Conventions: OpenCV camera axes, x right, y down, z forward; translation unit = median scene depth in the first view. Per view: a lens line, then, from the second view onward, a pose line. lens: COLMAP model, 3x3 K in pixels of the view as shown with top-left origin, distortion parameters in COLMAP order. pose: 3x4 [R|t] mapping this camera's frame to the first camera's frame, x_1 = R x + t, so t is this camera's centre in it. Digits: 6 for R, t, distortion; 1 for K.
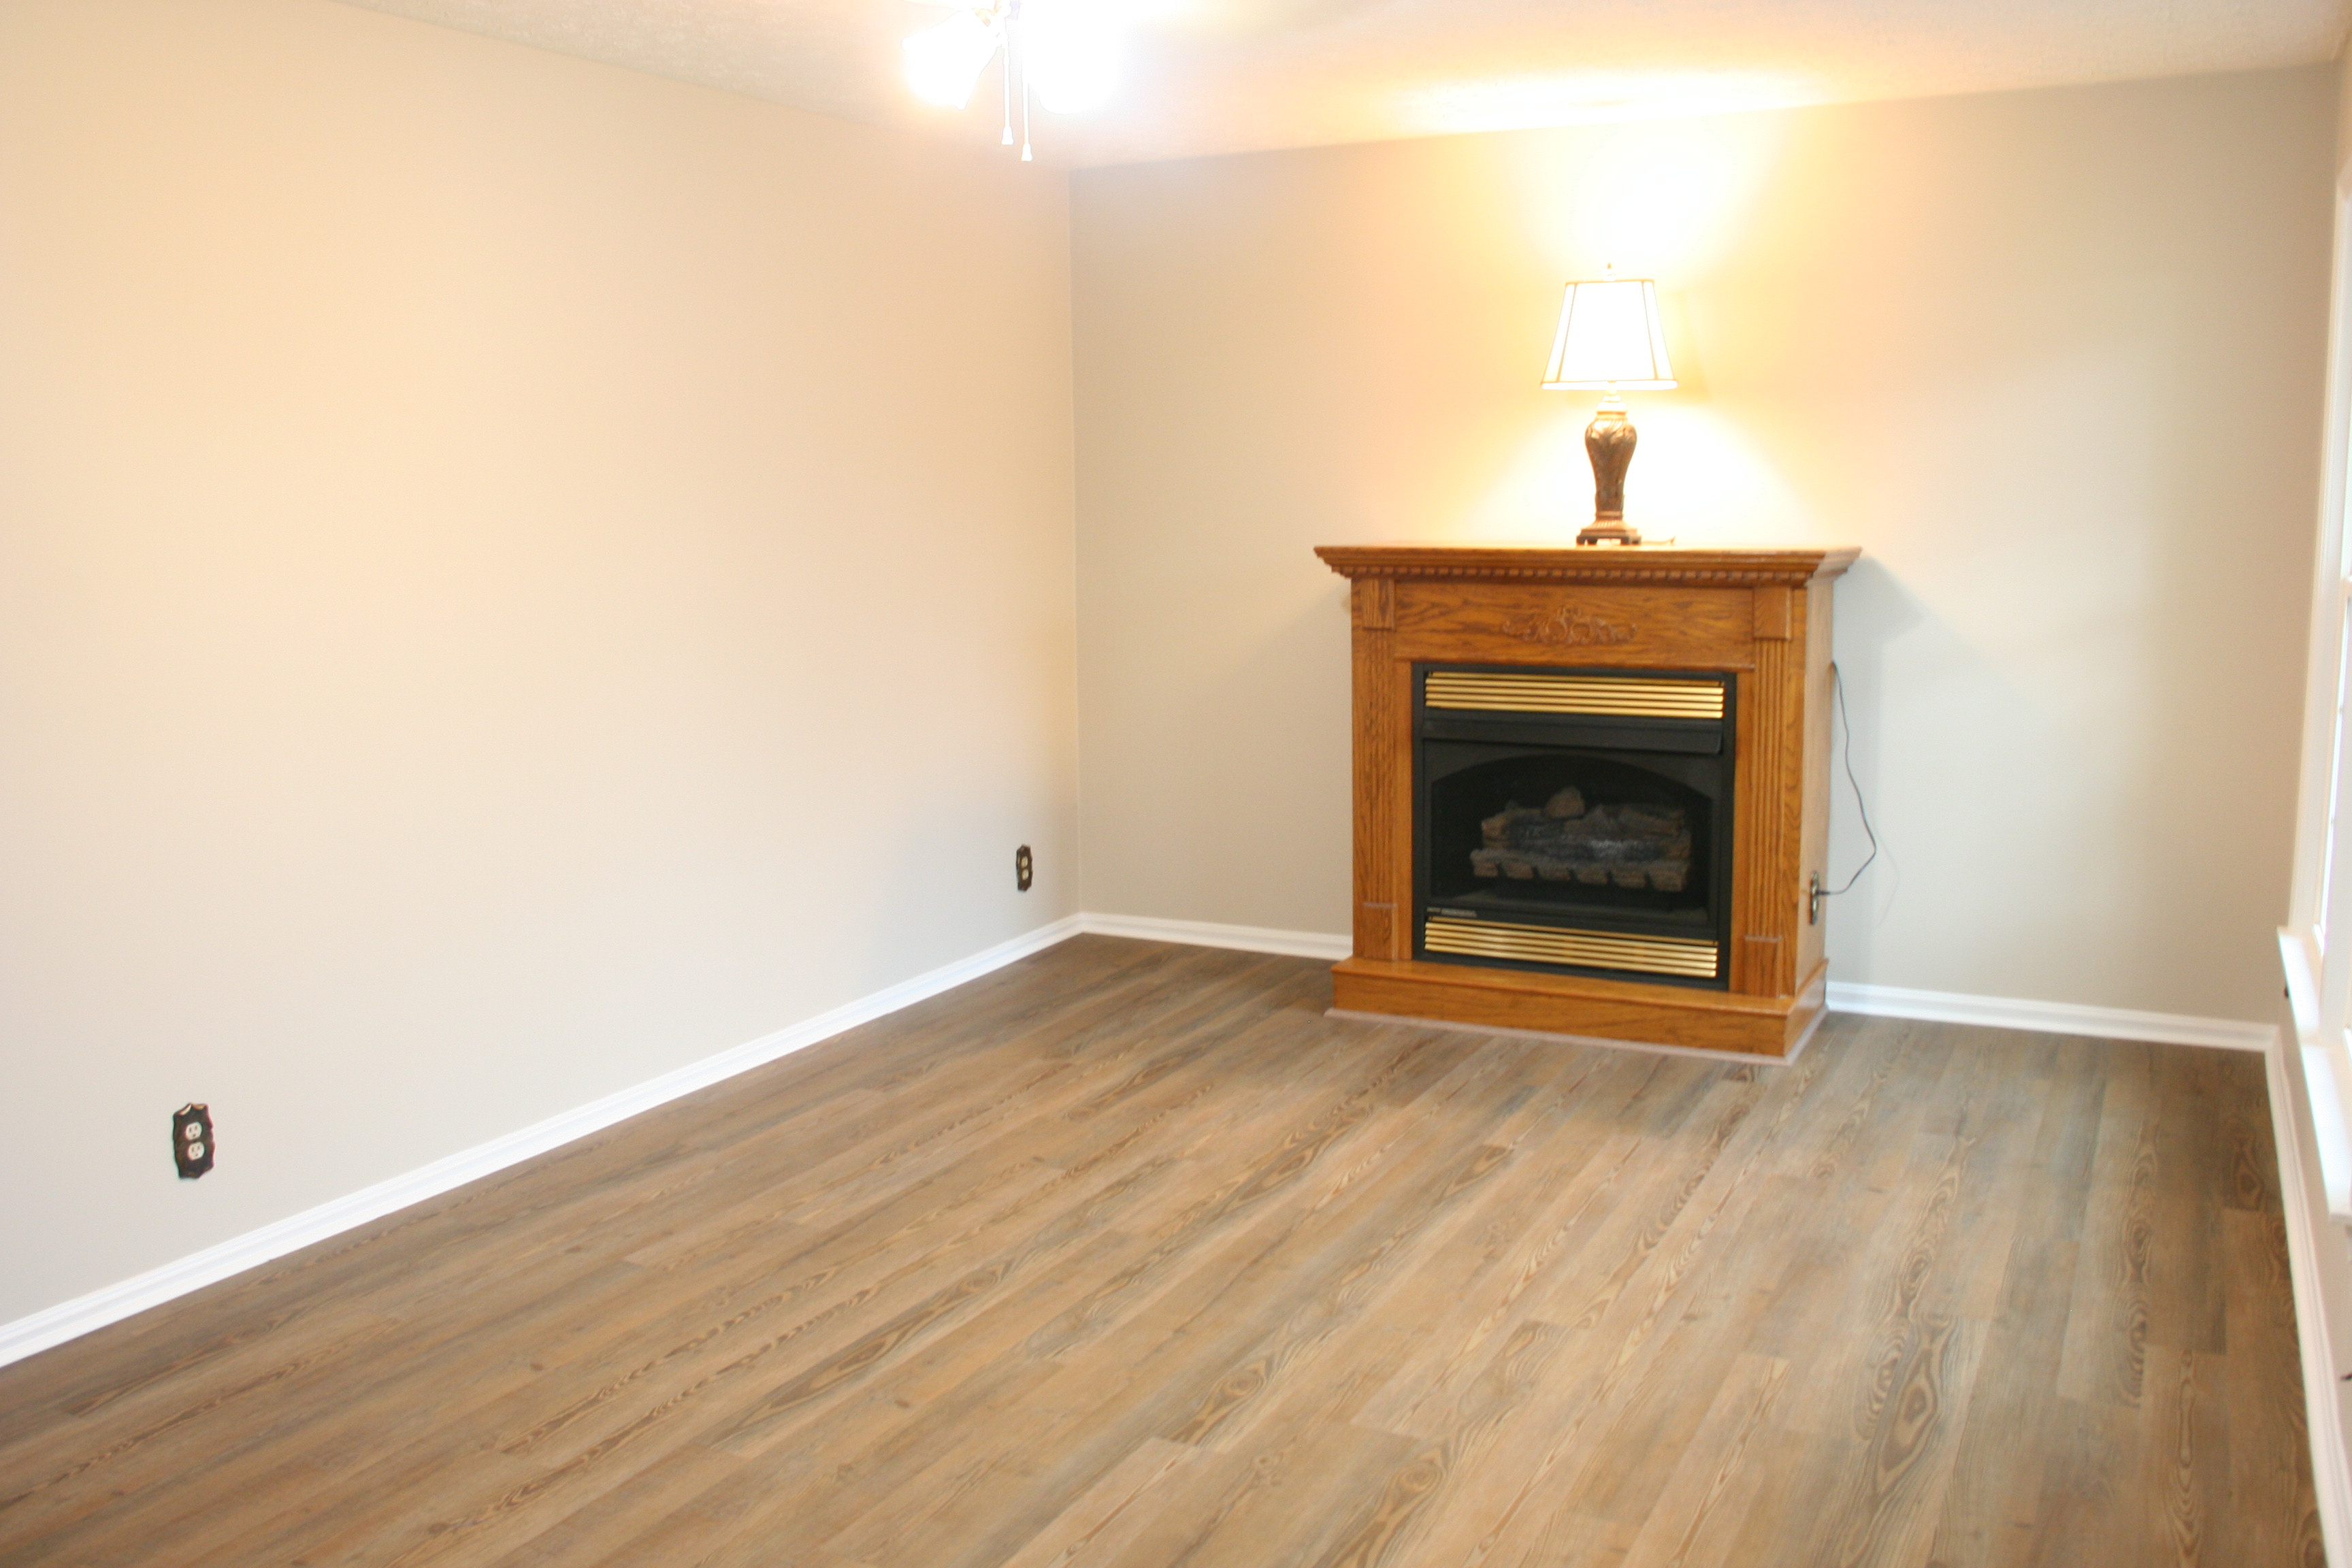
lens RADIAL K [[2005.9, 0, 1161.0], [0, 2005.9, 801.2], [0, 0, 1]] dist [-0.175058, 0.155305]
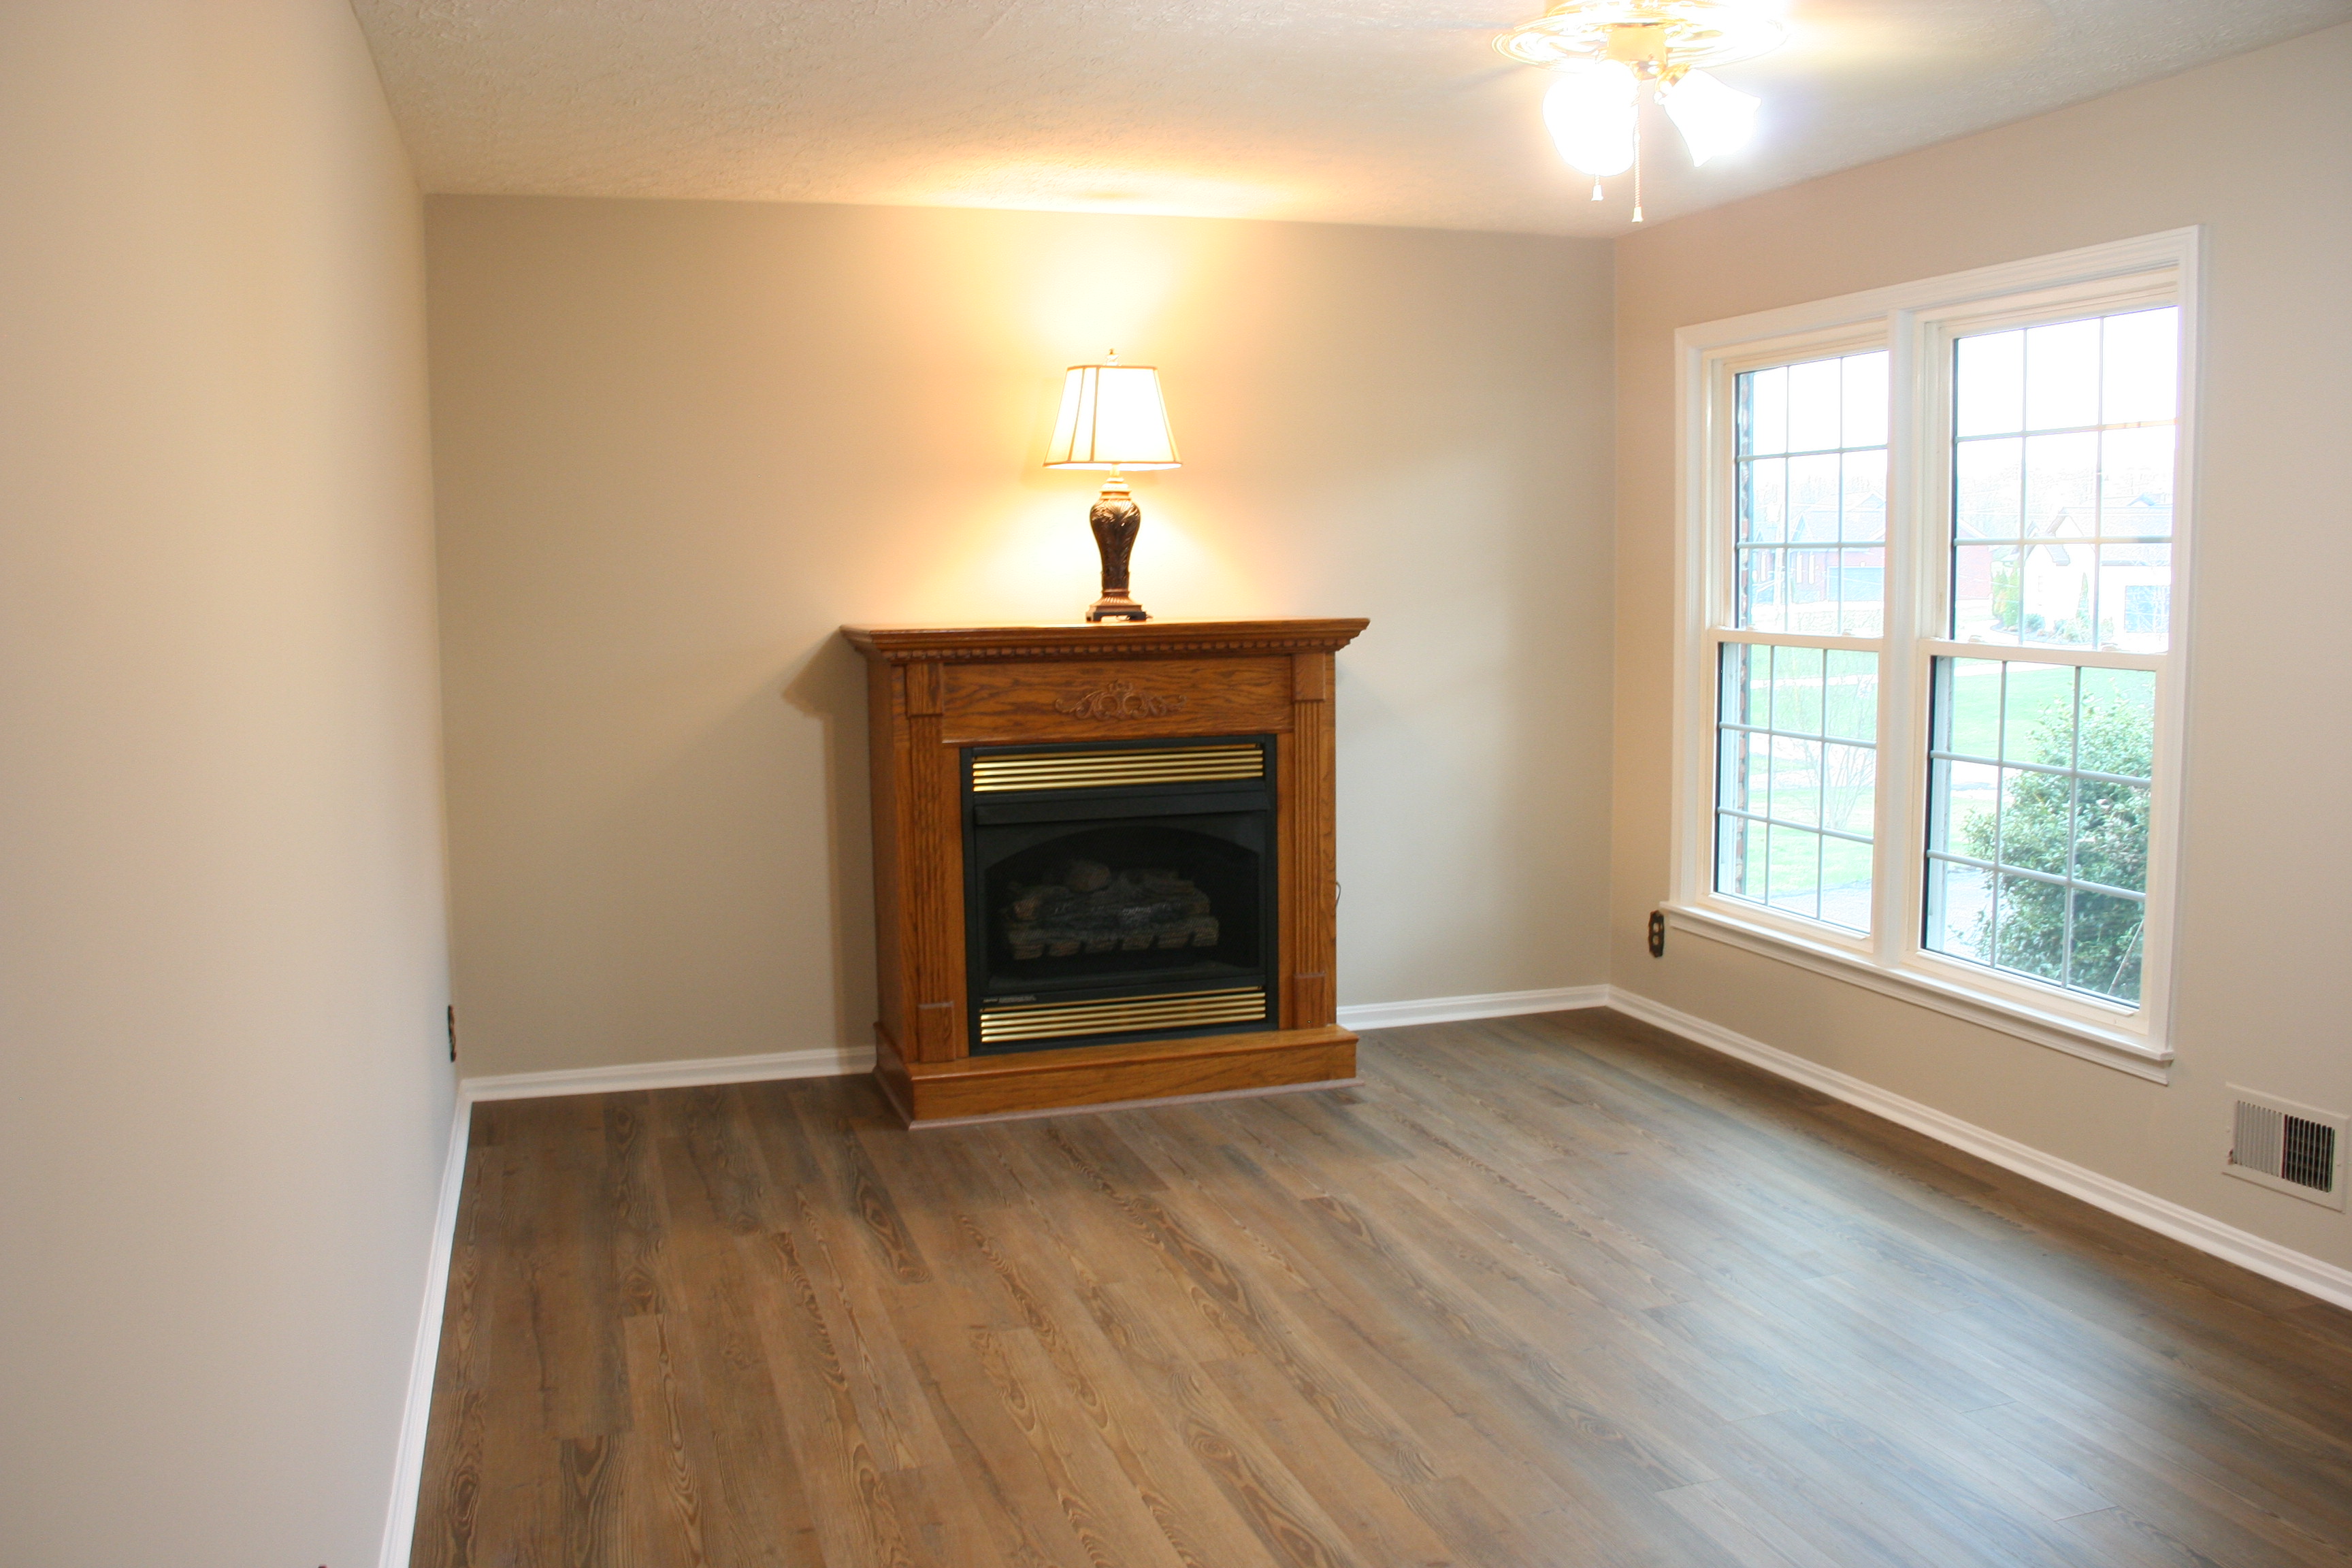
lens RADIAL K [[1972.2, 0, 1228.5], [0, 1972.2, 806.1], [0, 0, 1]] dist [-0.170185, 0.152492]
pose [[0.687829, -0.082028, 0.721223, -0.506435], [0.112726, 0.993611, 0.005501, -0.034514], [-0.717066, 0.077517, 0.692681, 0.271793]]
